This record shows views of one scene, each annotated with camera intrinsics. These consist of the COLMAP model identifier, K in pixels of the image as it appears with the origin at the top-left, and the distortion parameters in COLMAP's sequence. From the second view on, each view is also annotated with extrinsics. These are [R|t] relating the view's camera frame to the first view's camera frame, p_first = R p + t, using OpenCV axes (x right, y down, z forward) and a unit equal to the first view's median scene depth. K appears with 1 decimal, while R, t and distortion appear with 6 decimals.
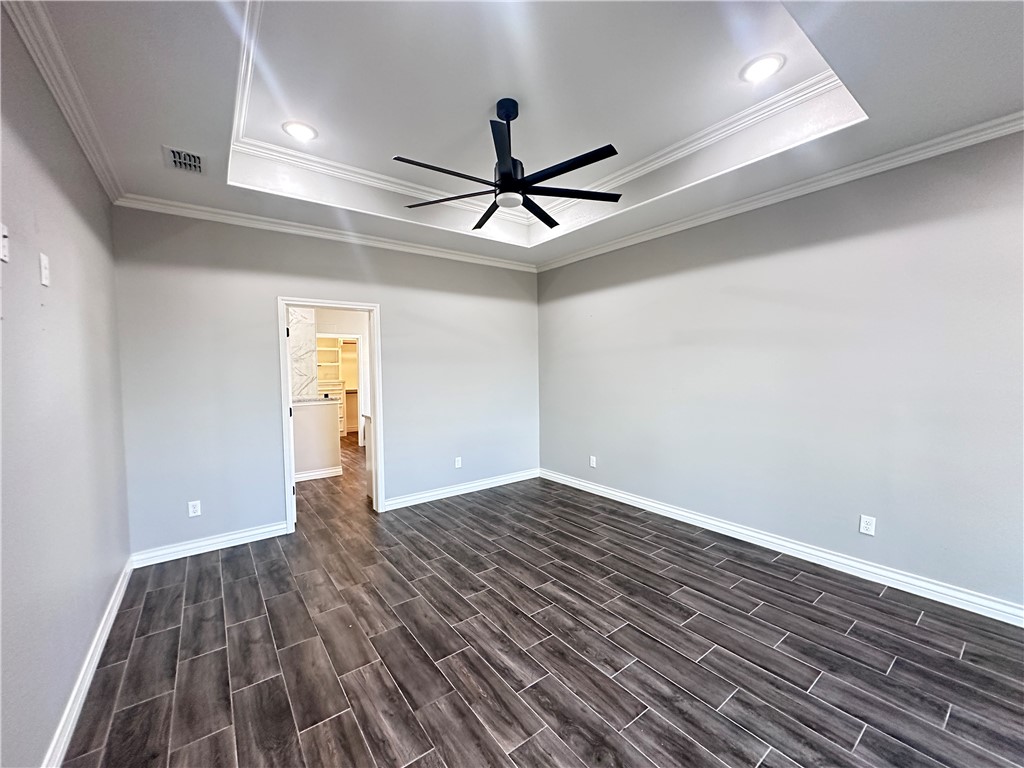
lens RADIAL K [[409.6, 0, 512.2], [0, 409.6, 384.7], [0, 0, 1]] dist [-0.005273, 0.001104]
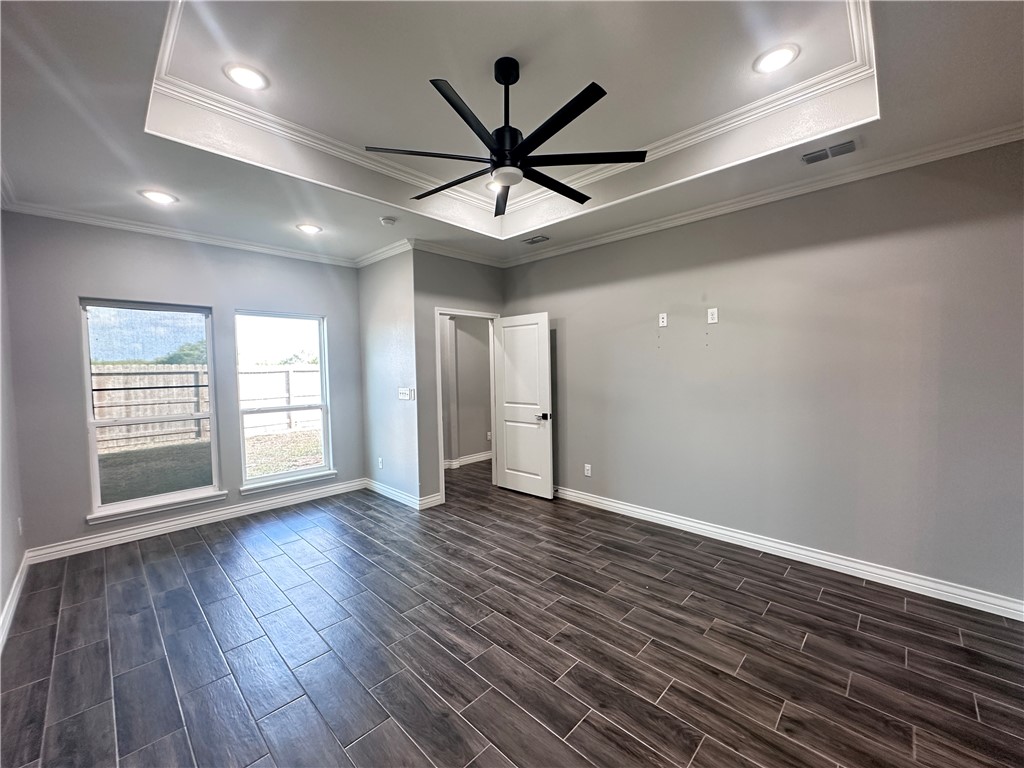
lens RADIAL K [[409.6, 0, 512.2], [0, 409.6, 384.7], [0, 0, 1]] dist [-0.005273, 0.001104]
pose [[-0.987595, 0.034378, -0.153215, 0.139317], [0.021631, 0.996222, 0.084105, -0.086999], [0.155528, 0.079747, -0.984607, 1.987888]]
